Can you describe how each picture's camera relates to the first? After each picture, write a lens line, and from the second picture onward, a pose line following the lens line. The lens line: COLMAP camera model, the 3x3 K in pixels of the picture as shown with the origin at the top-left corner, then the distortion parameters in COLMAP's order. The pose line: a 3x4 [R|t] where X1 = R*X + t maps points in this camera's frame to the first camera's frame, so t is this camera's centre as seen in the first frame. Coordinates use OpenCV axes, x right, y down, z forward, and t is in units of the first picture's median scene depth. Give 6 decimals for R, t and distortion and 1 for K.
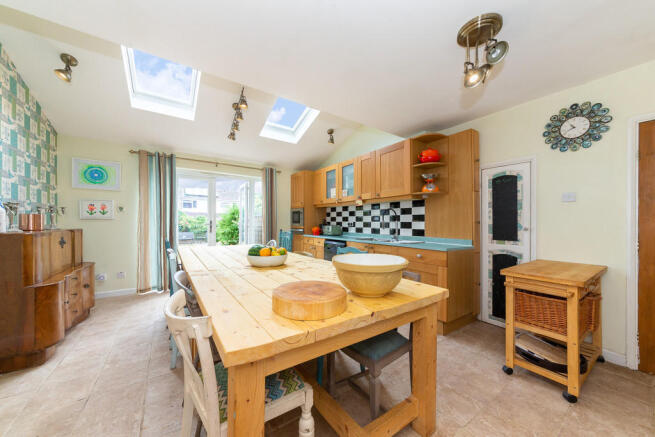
lens RADIAL K [[229.8, 0, 324.7], [0, 229.8, 221.4], [0, 0, 1]] dist [0.000794, 0.000066]
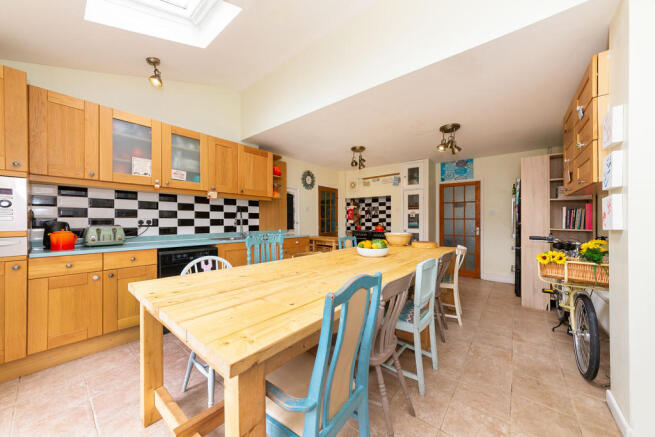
lens RADIAL K [[229.8, 0, 325.7], [0, 229.8, 219.8], [0, 0, 1]] dist [0.000794, 0.000066]
pose [[-0.274766, 0.000263, 0.961511, -0.728908], [-0.004194, 0.999990, -0.001472, 0.005393], [-0.961502, -0.004437, -0.274762, 0.850001]]
